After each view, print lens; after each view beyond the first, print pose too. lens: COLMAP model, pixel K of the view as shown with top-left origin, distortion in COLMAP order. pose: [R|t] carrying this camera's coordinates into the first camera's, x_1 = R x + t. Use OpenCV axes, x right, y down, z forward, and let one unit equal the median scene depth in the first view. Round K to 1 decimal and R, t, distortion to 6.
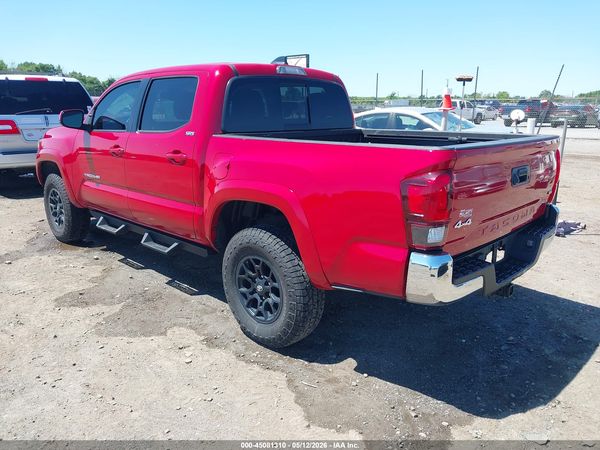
lens RADIAL K [[471.1, 0, 303.9], [0, 471.1, 235.5], [0, 0, 1]] dist [0.024309, -0.036503]
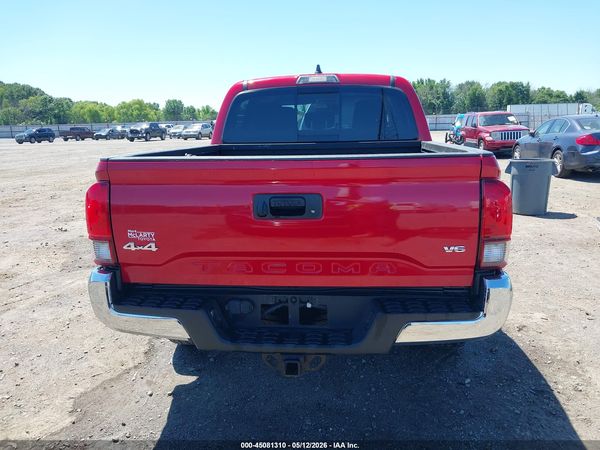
lens RADIAL K [[475.2, 0, 305.0], [0, 475.2, 235.9], [0, 0, 1]] dist [0.002733, -0.002335]
pose [[0.623275, 0.156029, -0.766279, 0.802929], [-0.179474, 0.982278, 0.054030, -0.098553], [0.761129, 0.103851, 0.640233, 0.445517]]
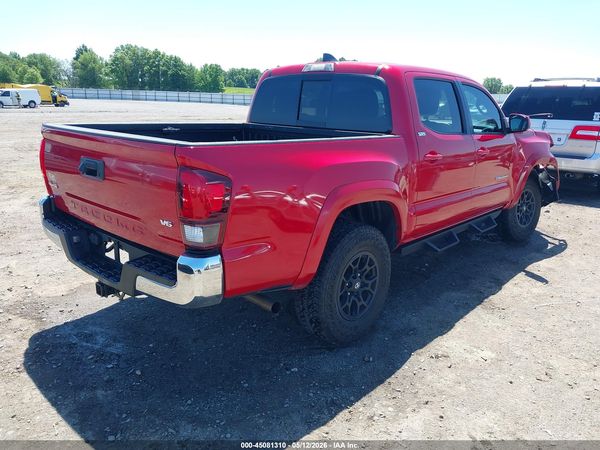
lens RADIAL K [[471.1, 0, 303.9], [0, 471.1, 235.5], [0, 0, 1]] dist [0.024309, -0.036503]
pose [[0.027924, 0.263819, -0.964168, 1.125259], [-0.287452, 0.925922, 0.245028, -0.283685], [0.957388, 0.270310, 0.101691, 1.064230]]
